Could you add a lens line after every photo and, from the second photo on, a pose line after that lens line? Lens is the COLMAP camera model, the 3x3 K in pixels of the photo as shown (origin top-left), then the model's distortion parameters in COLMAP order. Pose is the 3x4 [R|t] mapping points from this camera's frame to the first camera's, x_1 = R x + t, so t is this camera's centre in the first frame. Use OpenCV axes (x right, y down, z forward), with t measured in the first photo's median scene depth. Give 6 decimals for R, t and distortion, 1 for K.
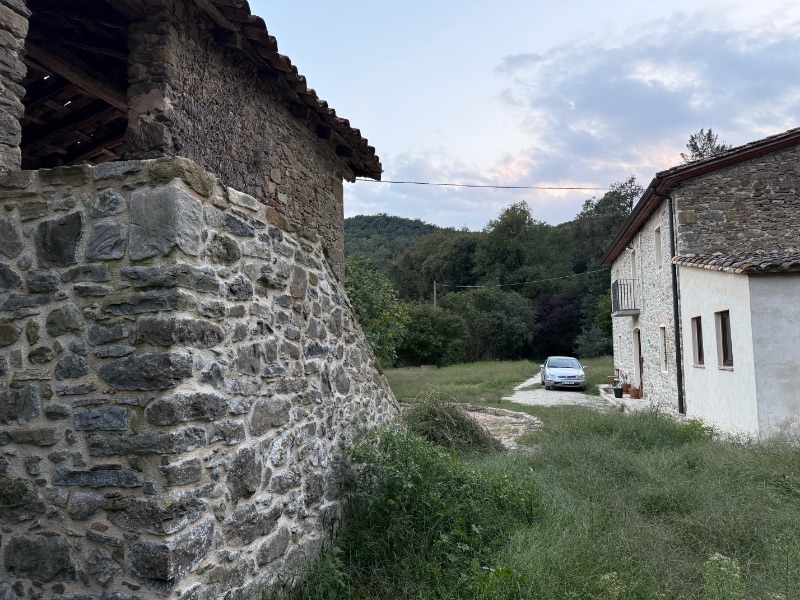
lens RADIAL K [[562.2, 0, 400.7], [0, 562.2, 299.1], [0, 0, 1]] dist [0.009968, -0.022970]
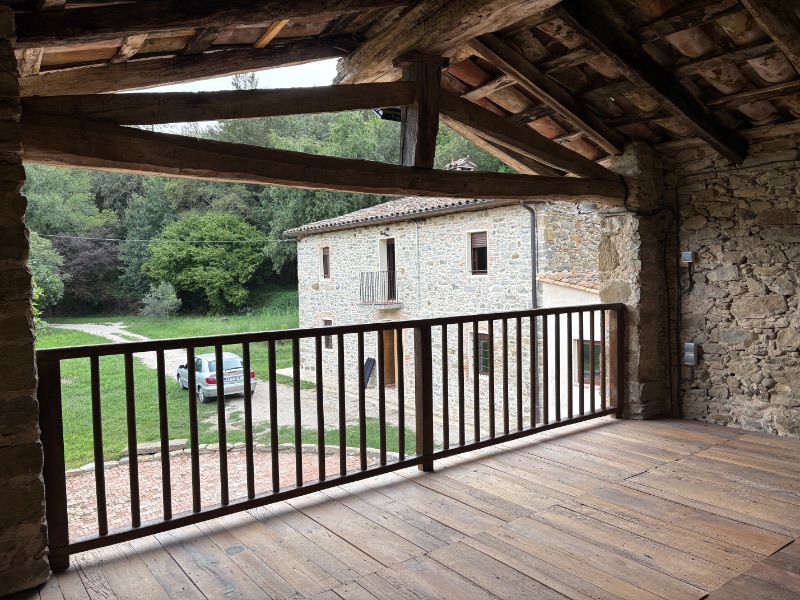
lens RADIAL K [[610.3, 0, 404.3], [0, 610.3, 298.6], [0, 0, 1]] dist [0.003918, -0.007090]
pose [[0.630048, -0.035048, 0.775765, -0.501726], [-0.058595, 0.993987, 0.092496, -0.116661], [-0.774343, -0.103733, 0.624206, 0.510976]]
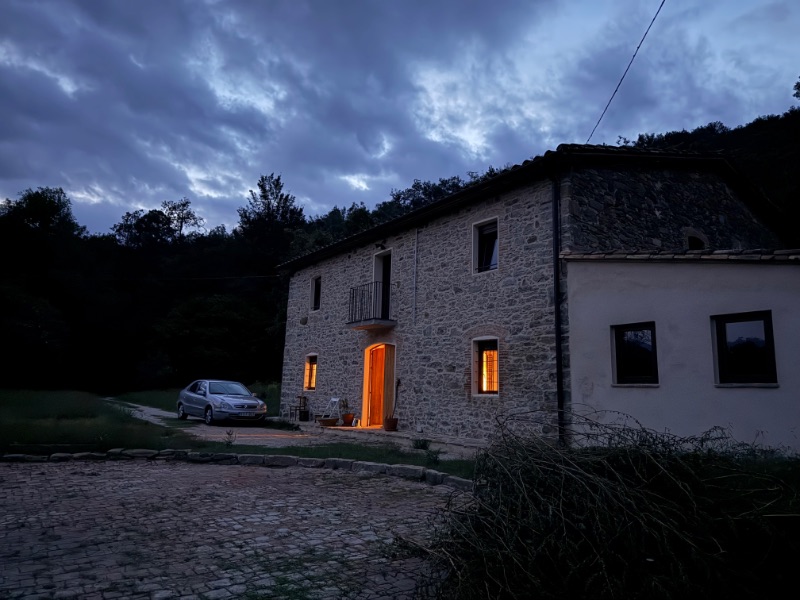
lens RADIAL K [[562.2, 0, 399.7], [0, 562.2, 305.1], [0, 0, 1]] dist [0.009968, -0.022970]
pose [[0.639486, 0.156298, 0.752747, -0.258270], [-0.111768, 0.987615, -0.110114, 0.116916], [-0.760635, -0.013717, 0.649035, 0.657936]]
